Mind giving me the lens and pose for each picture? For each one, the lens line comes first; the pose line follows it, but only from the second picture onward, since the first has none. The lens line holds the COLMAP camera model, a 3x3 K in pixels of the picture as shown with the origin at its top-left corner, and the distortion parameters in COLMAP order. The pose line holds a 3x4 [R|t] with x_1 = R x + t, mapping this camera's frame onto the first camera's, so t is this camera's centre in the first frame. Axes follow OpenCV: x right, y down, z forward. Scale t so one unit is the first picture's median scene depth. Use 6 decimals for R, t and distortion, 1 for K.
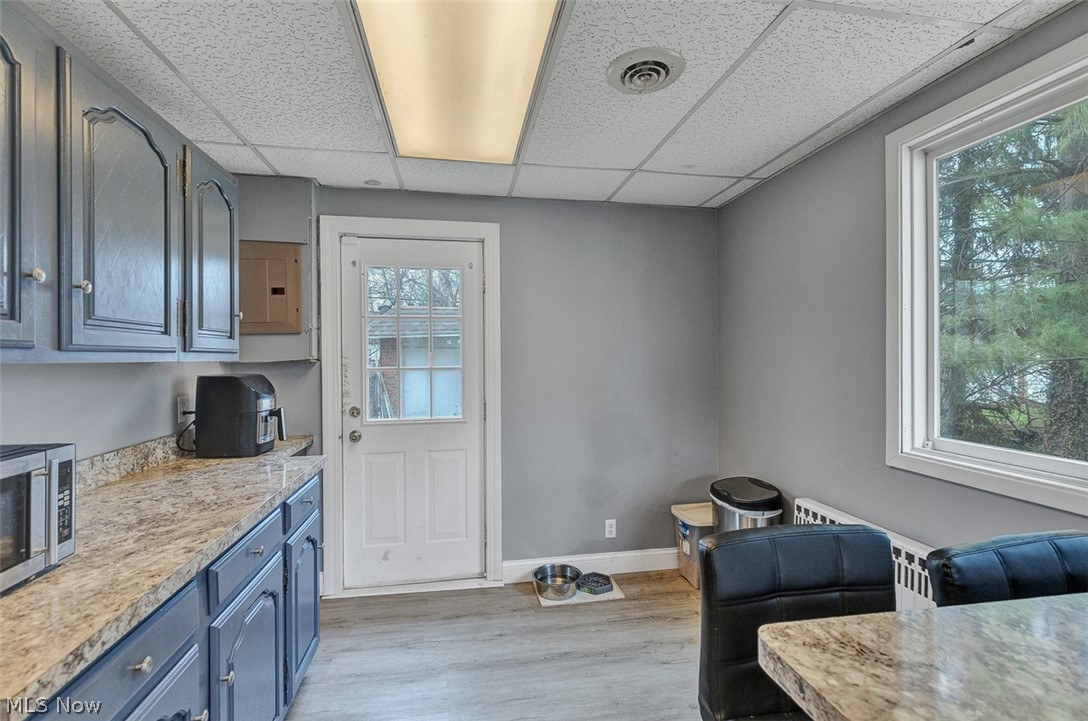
lens RADIAL K [[500.1, 0, 551.9], [0, 500.1, 355.2], [0, 0, 1]] dist [-0.000096, -0.001633]
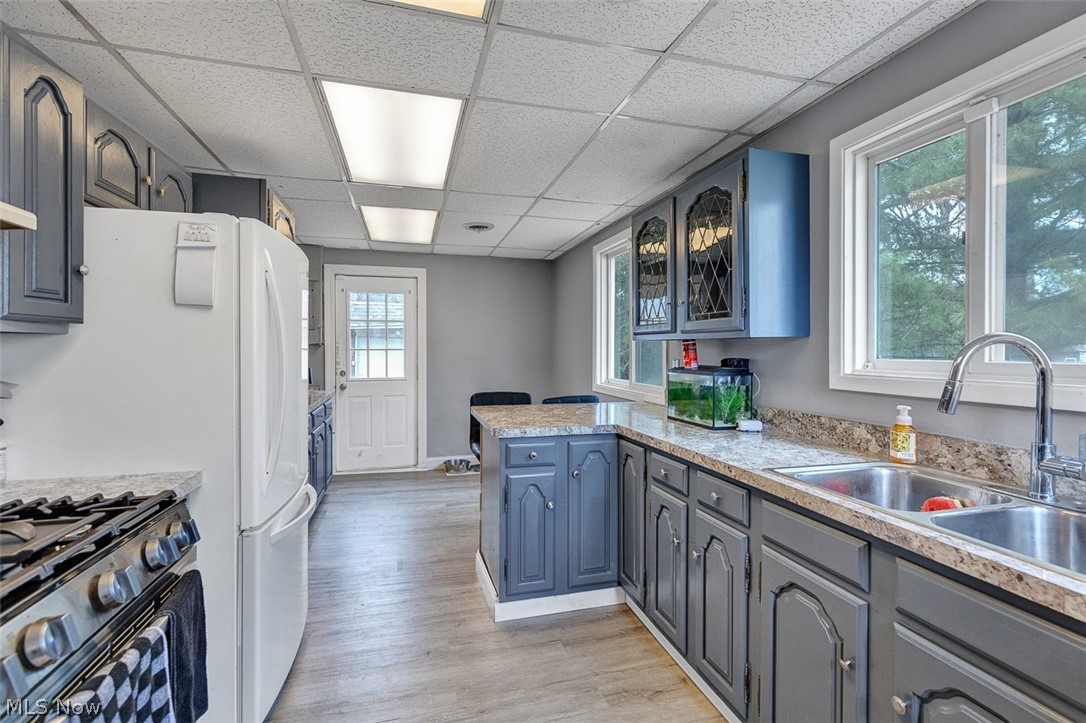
lens RADIAL K [[499.2, 0, 536.1], [0, 499.2, 351.3], [0, 0, 1]] dist [-0.000096, -0.001633]
pose [[0.997615, 0.006926, 0.068676, 0.176905], [-0.007682, 0.999913, 0.010753, 0.010176], [-0.068595, -0.011255, 0.997581, -0.857348]]
